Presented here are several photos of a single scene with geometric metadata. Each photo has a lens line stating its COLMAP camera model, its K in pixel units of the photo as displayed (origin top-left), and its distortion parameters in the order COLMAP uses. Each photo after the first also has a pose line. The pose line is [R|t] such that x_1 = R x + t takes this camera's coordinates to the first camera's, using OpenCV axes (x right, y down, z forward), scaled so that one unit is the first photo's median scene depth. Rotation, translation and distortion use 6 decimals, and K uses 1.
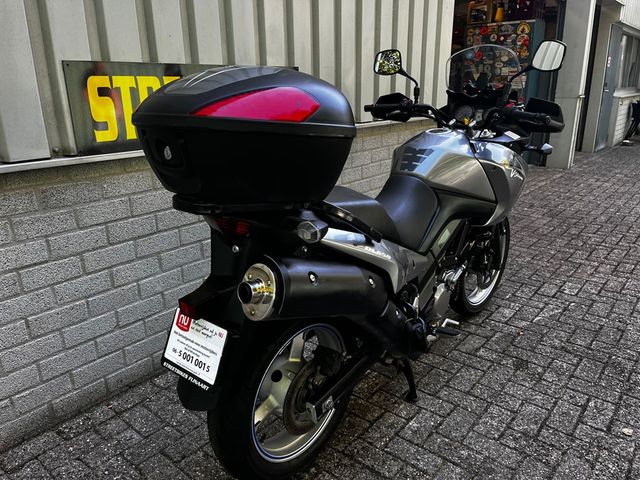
lens RADIAL K [[488.5, 0, 322.7], [0, 488.5, 242.6], [0, 0, 1]] dist [0.052458, -0.073387]
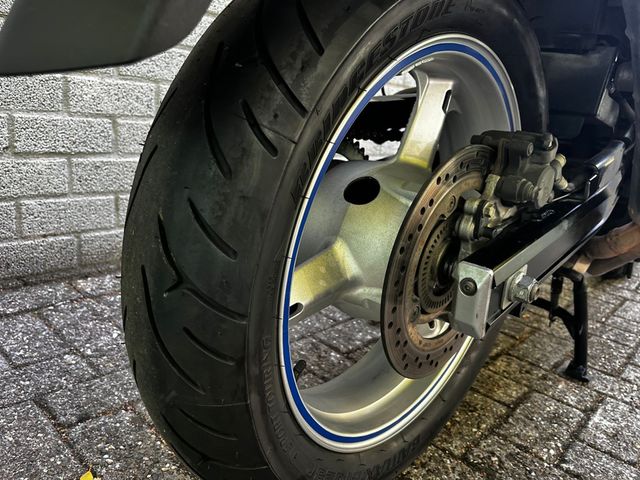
lens RADIAL K [[488.5, 0, 316.9], [0, 488.5, 244.8], [0, 0, 1]] dist [0.052458, -0.073387]
pose [[0.991767, 0.126690, -0.018658, -0.094601], [-0.127415, 0.990833, -0.044881, 0.272658], [0.012801, 0.046889, 0.998818, 0.556013]]
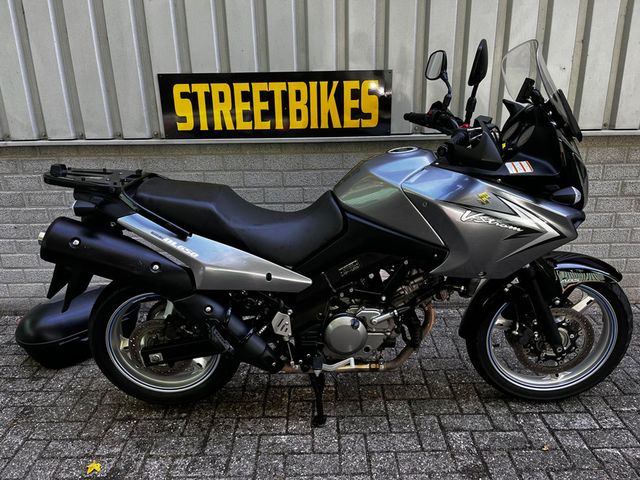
lens RADIAL K [[488.5, 0, 322.0], [0, 488.5, 242.0], [0, 0, 1]] dist [0.052458, -0.073387]
pose [[0.635289, 0.248089, -0.731341, 0.898257], [-0.228214, 0.965012, 0.129115, -0.166483], [0.737784, 0.084877, 0.669679, 0.373371]]
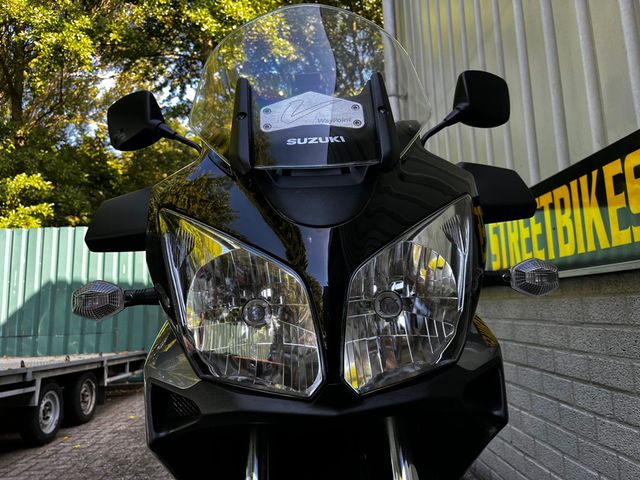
lens RADIAL K [[488.5, 0, 324.9], [0, 488.5, 243.5], [0, 0, 1]] dist [0.052458, -0.073387]
pose [[-0.740315, -0.042839, -0.670894, 0.663163], [-0.154999, 0.981956, 0.108337, -0.330329], [0.654147, 0.184191, -0.733597, 1.571074]]
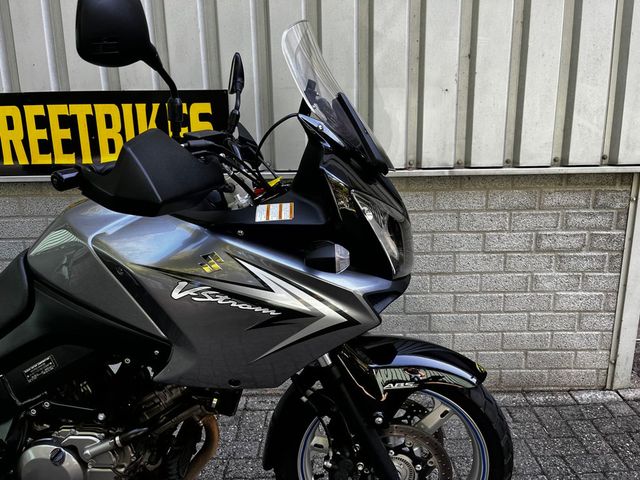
lens RADIAL K [[488.5, 0, 328.1], [0, 488.5, 241.6], [0, 0, 1]] dist [0.052458, -0.073387]
pose [[0.637982, 0.176362, -0.749583, 0.899158], [-0.231457, 0.972326, 0.031772, -0.258516], [0.734443, 0.153226, 0.661147, 0.883441]]
